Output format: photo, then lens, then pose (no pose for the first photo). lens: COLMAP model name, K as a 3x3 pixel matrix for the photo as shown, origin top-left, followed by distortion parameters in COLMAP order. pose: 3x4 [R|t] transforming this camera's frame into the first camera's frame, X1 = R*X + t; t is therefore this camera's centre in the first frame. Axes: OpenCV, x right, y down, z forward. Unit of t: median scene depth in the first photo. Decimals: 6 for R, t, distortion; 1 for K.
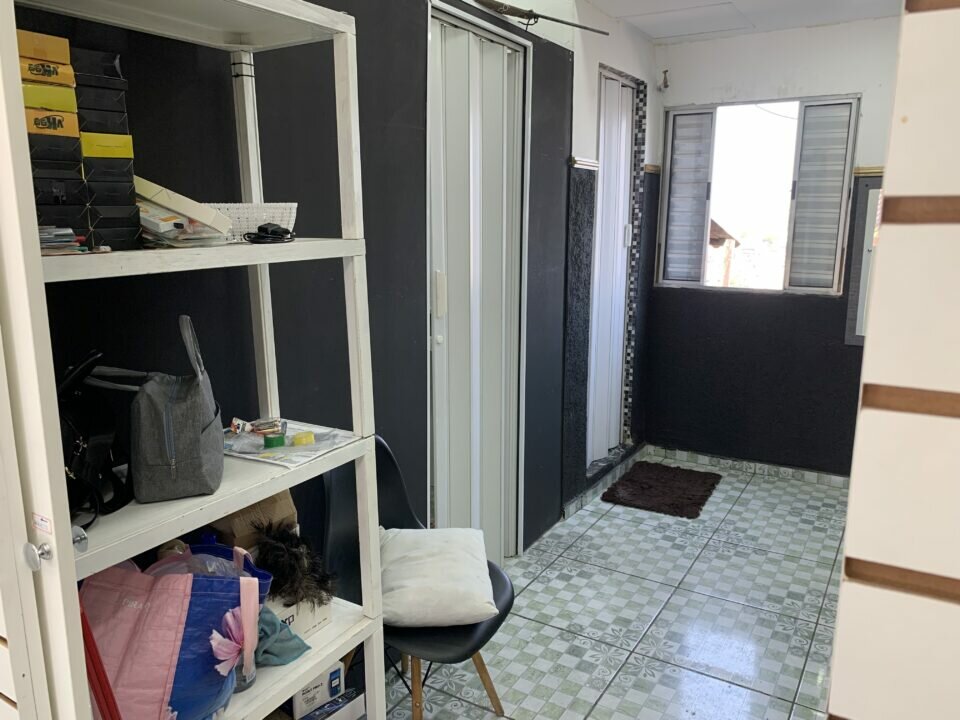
lens RADIAL K [[722.6, 0, 476.2], [0, 722.6, 356.7], [0, 0, 1]] dist [0.055470, -0.100235]
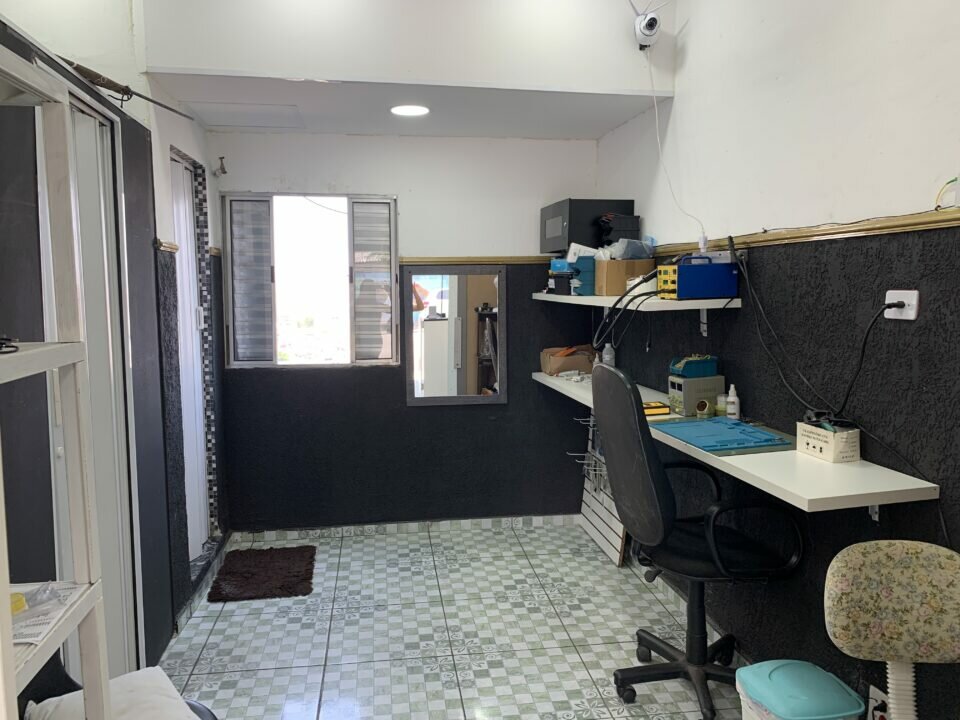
lens RADIAL K [[722.6, 0, 476.2], [0, 722.6, 356.7], [0, 0, 1]] dist [0.055470, -0.100235]
pose [[0.781625, -0.062080, 0.620652, -0.114169], [0.126042, 0.990228, -0.059686, -0.013002], [-0.610882, 0.124880, 0.781811, 0.025481]]
